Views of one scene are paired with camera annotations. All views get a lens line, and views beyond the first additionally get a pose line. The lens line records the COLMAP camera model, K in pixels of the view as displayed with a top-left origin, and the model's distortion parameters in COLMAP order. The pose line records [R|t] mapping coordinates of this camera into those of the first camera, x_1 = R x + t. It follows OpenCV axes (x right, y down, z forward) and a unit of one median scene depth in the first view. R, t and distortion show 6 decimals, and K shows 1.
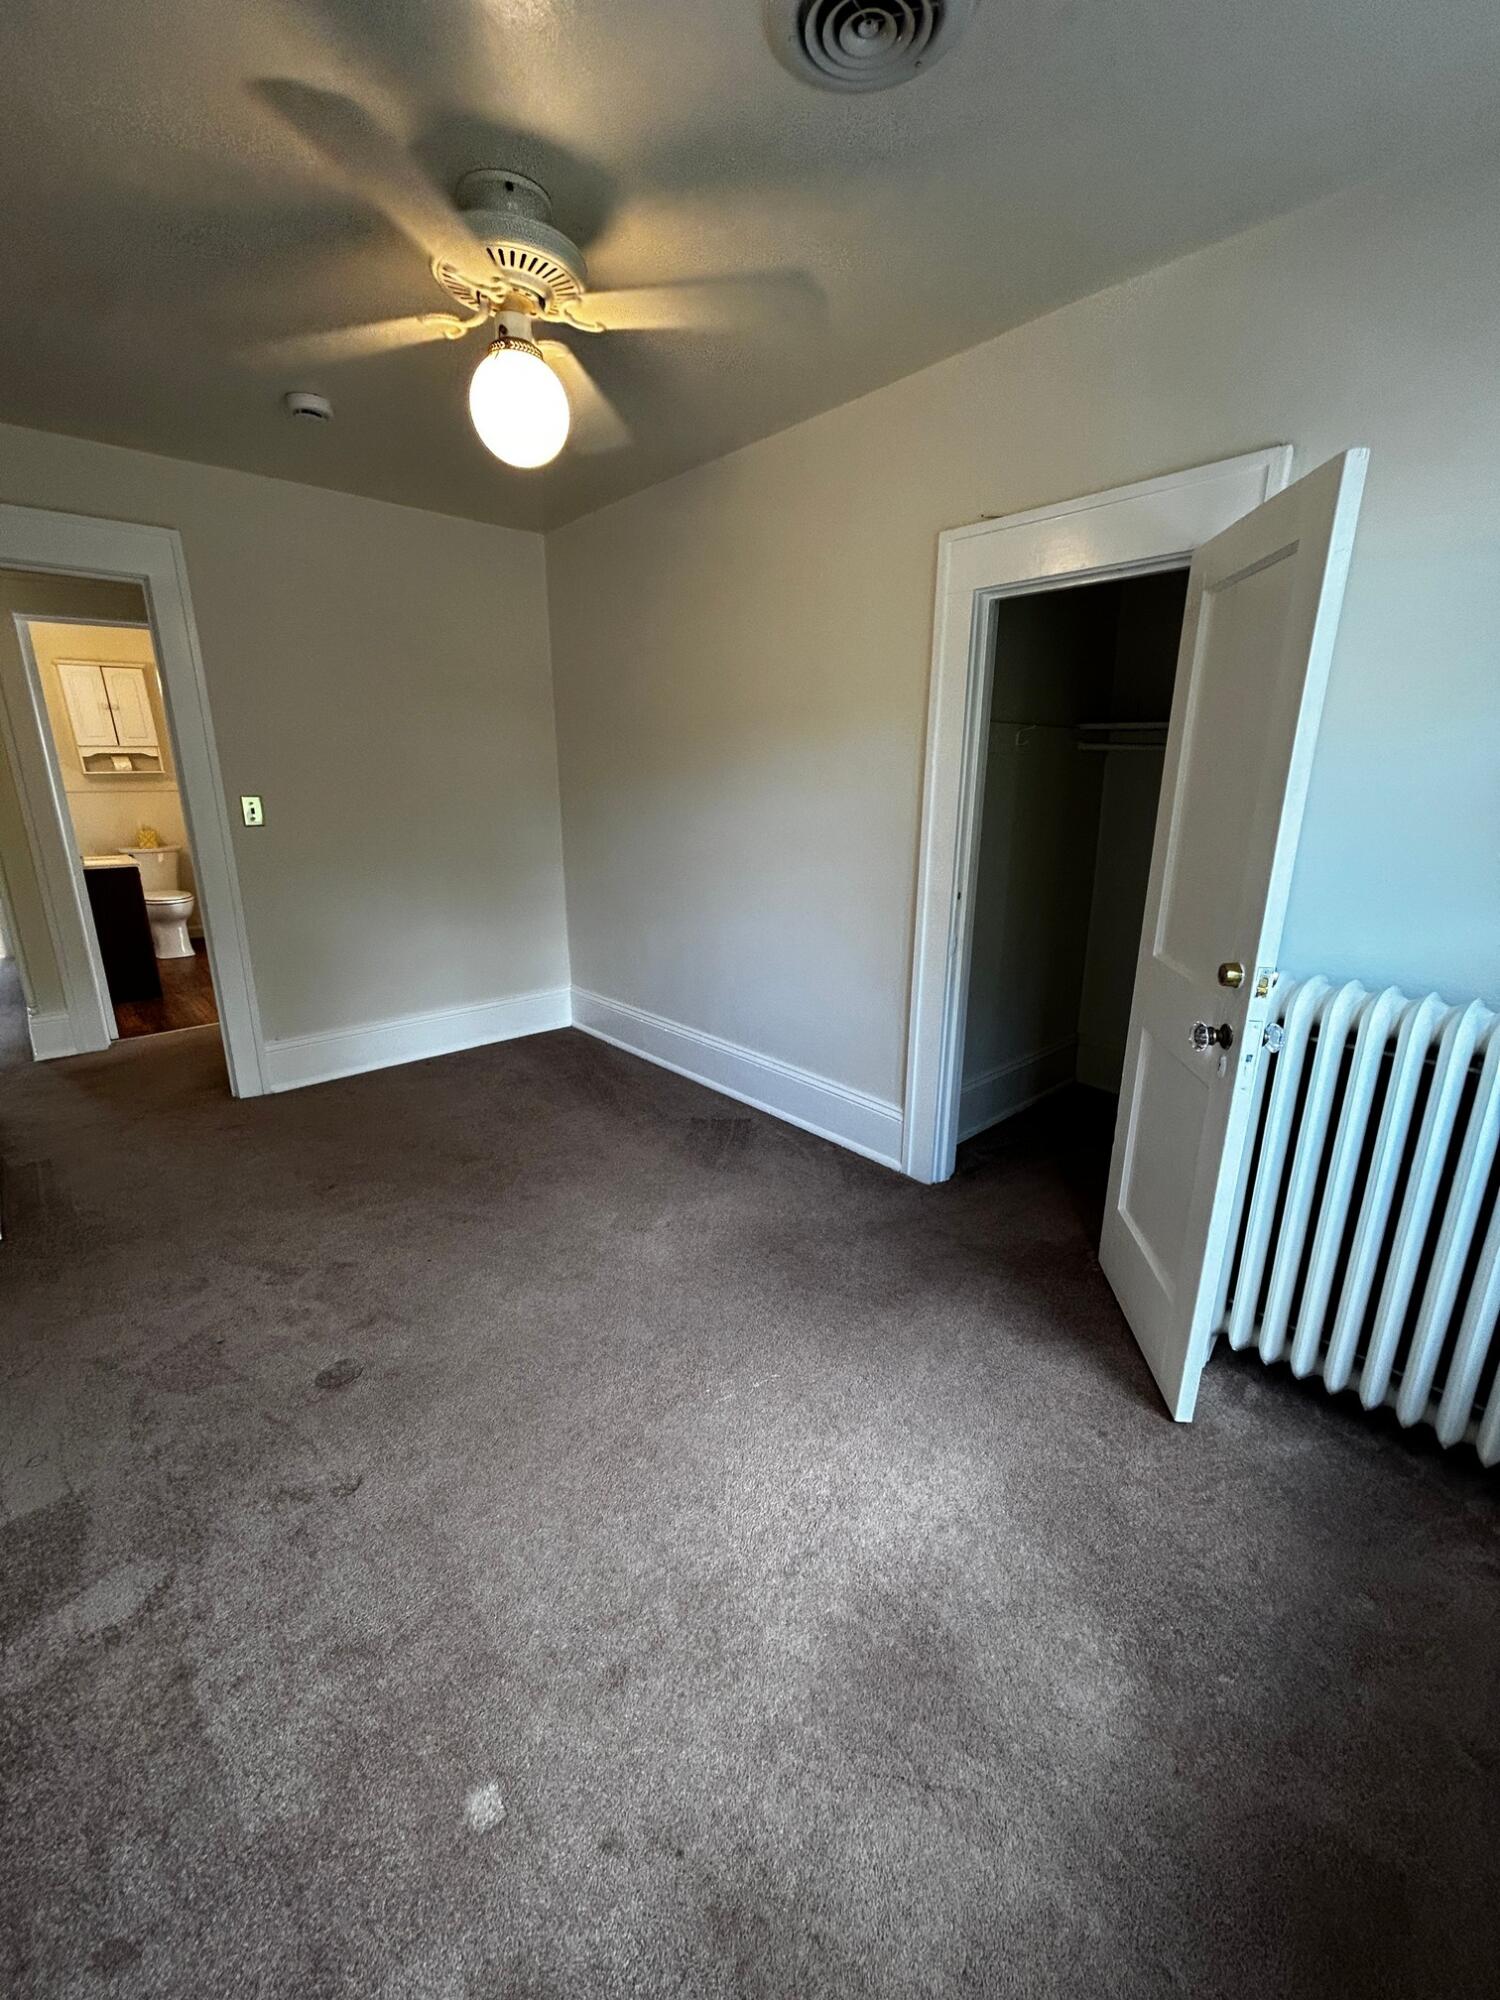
lens RADIAL K [[820.7, 0, 757.3], [0, 820.7, 994.7], [0, 0, 1]] dist [-0.001148, 0.000119]
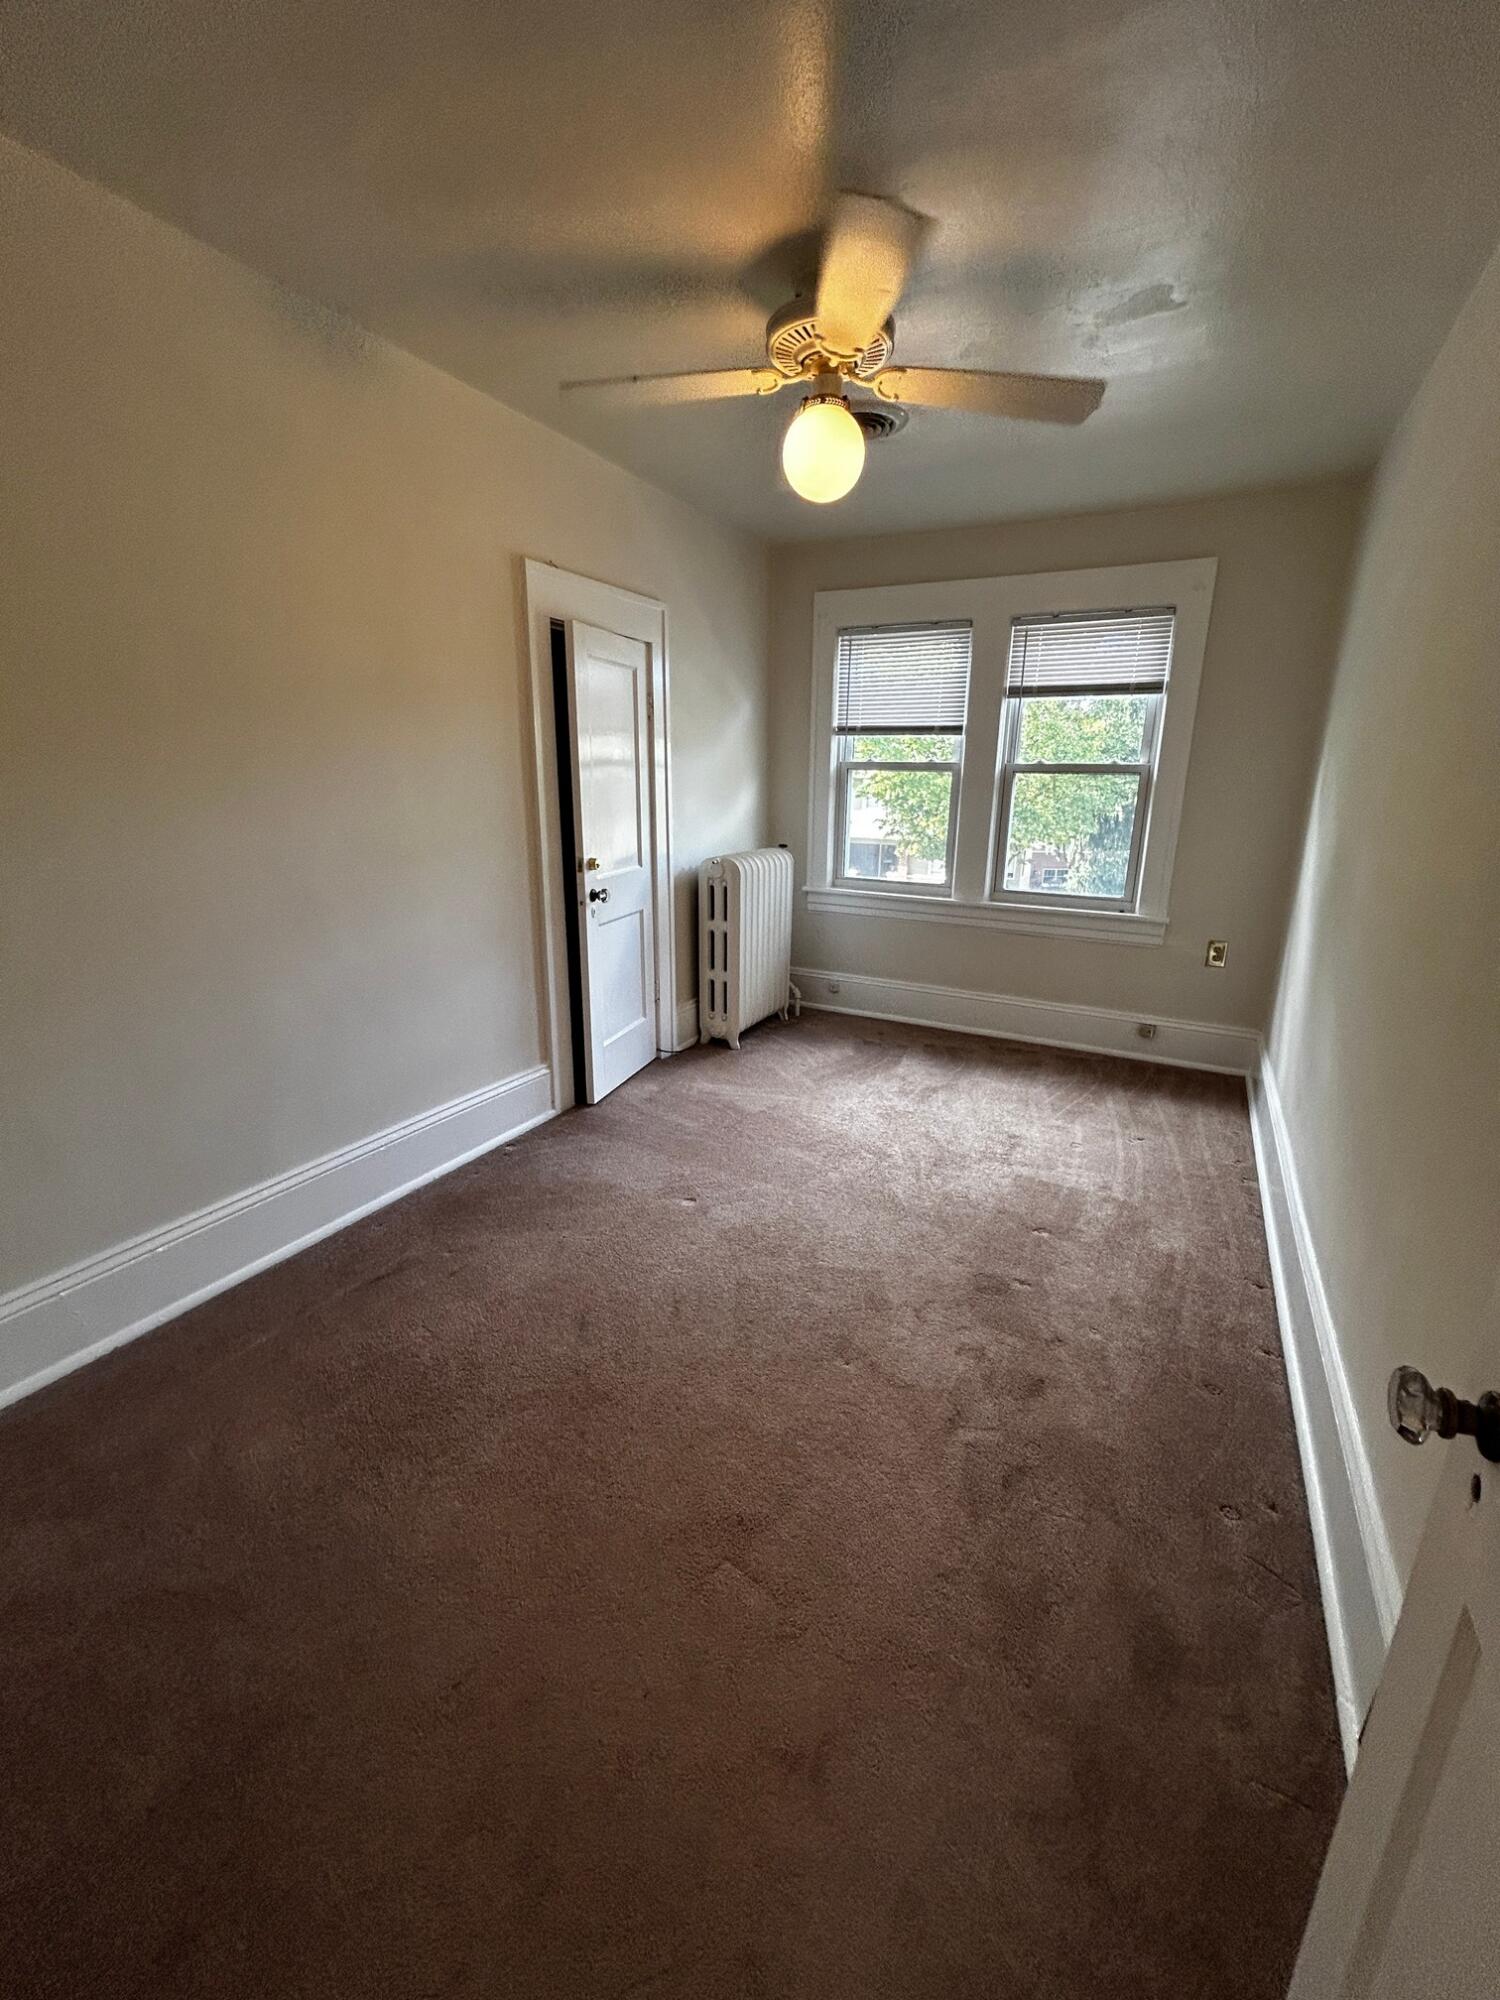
lens RADIAL K [[808.9, 0, 781.0], [0, 808.9, 980.6], [0, 0, 1]] dist [-0.001095, 0.000040]
pose [[-0.369226, -0.243110, 0.896978, -0.899601], [0.226286, 0.912611, 0.340493, -0.264455], [-0.901370, 0.328692, -0.281947, 0.980584]]
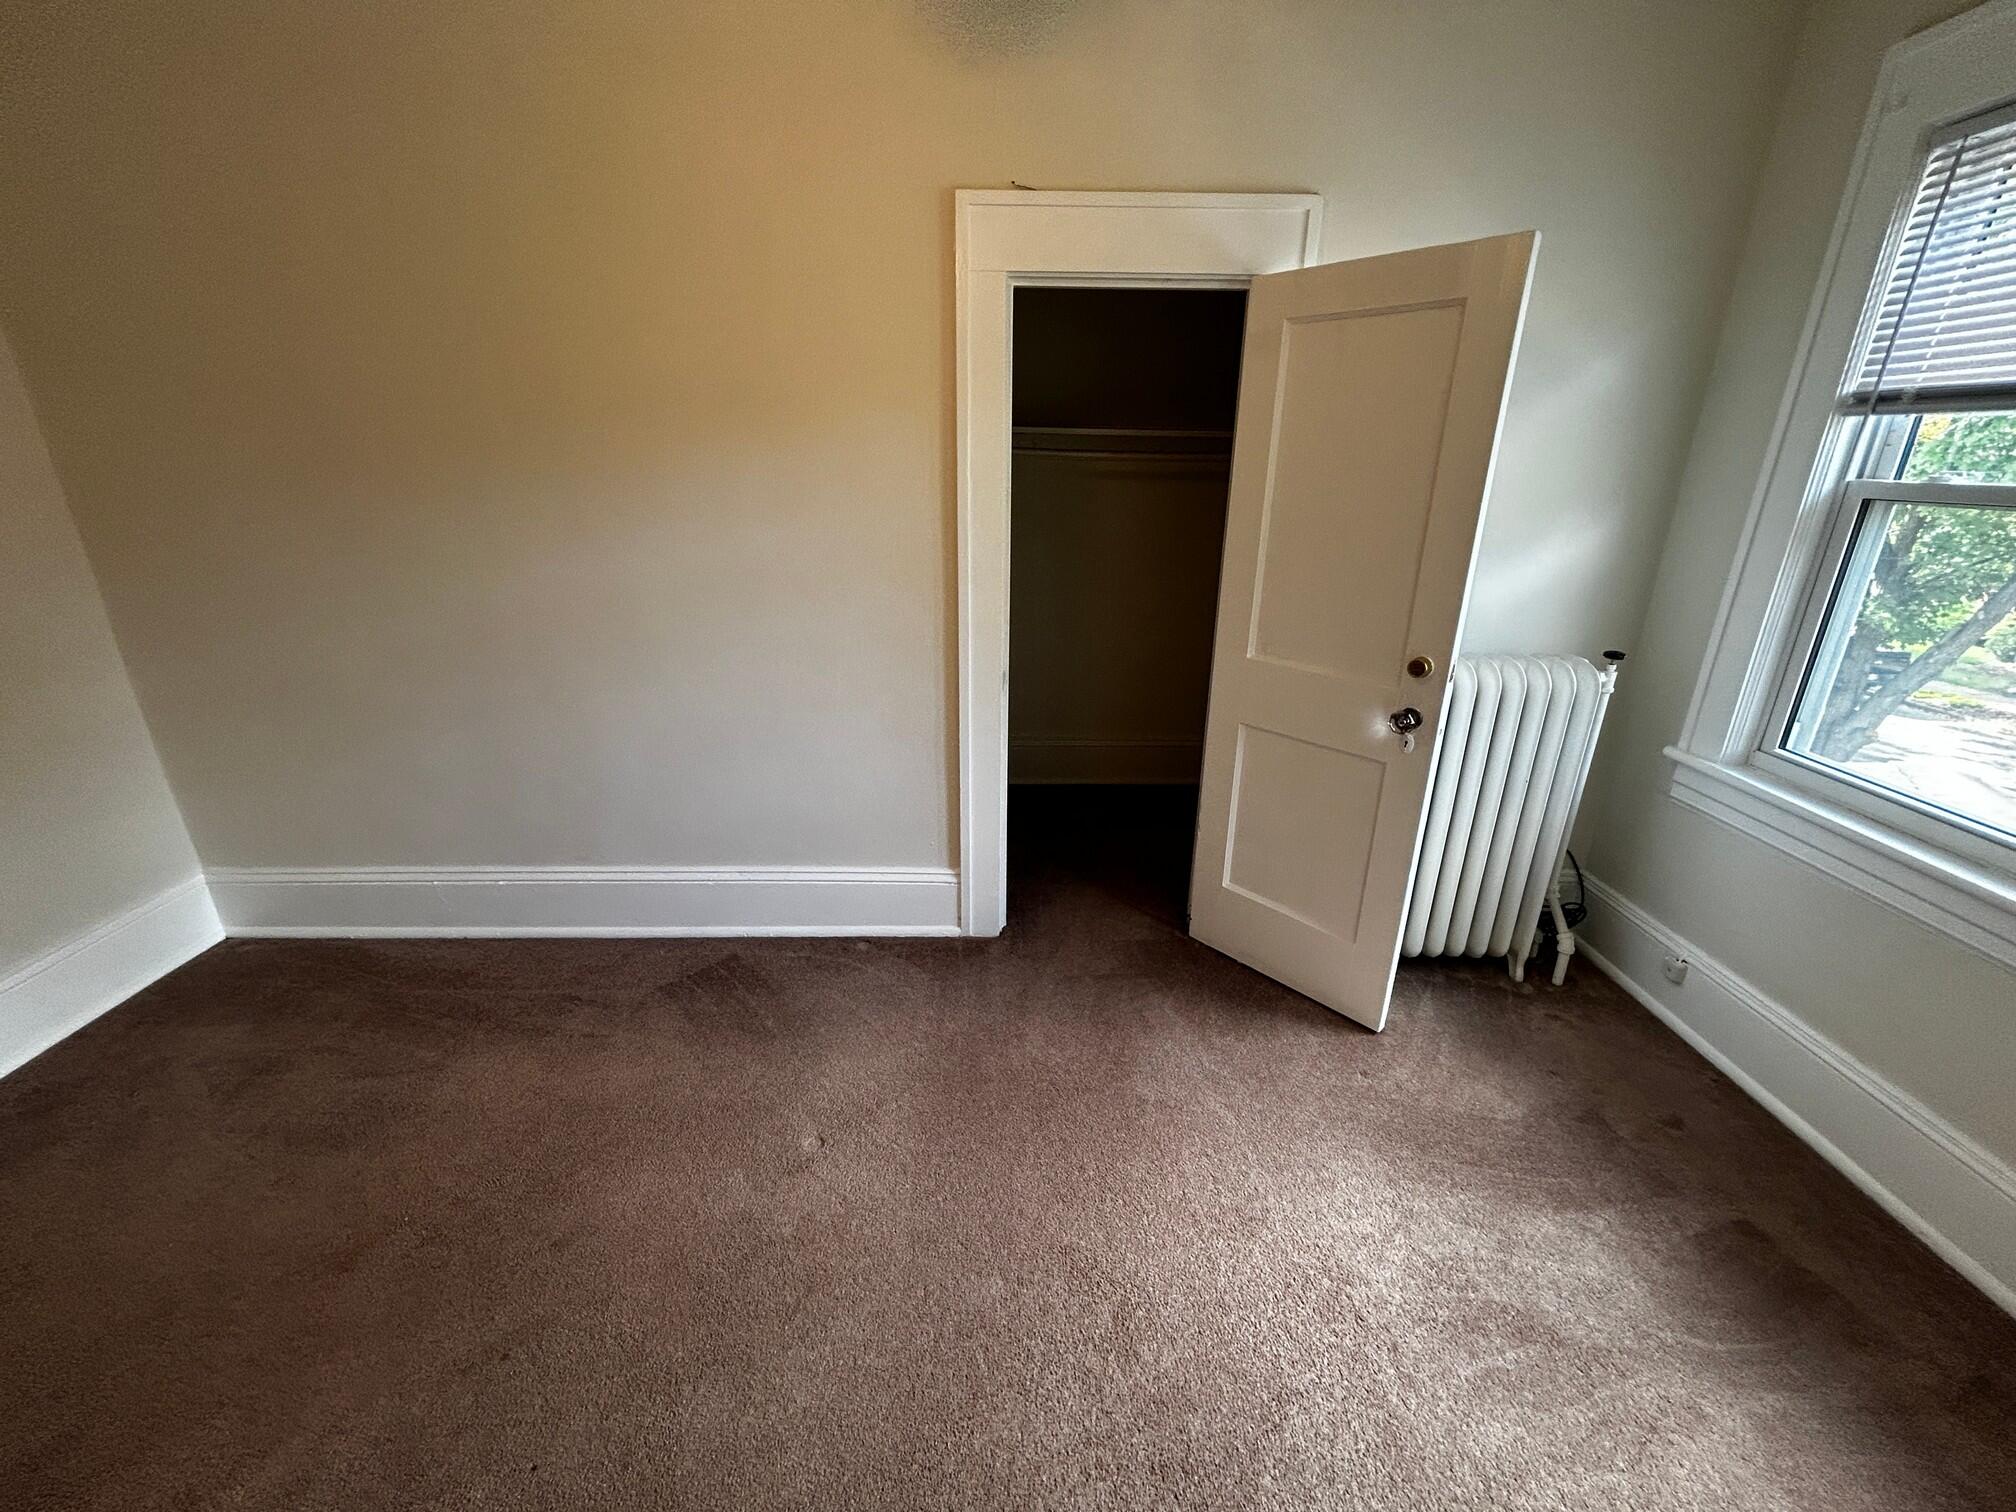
lens RADIAL K [[814.8, 0, 1011.0], [0, 814.8, 750.9], [0, 0, 1]] dist [-0.000838, 0.000441]
pose [[0.653705, -0.249257, 0.714521, -0.379570], [0.191038, 0.967972, 0.162894, -0.117050], [-0.732239, 0.030016, 0.680386, 0.347518]]
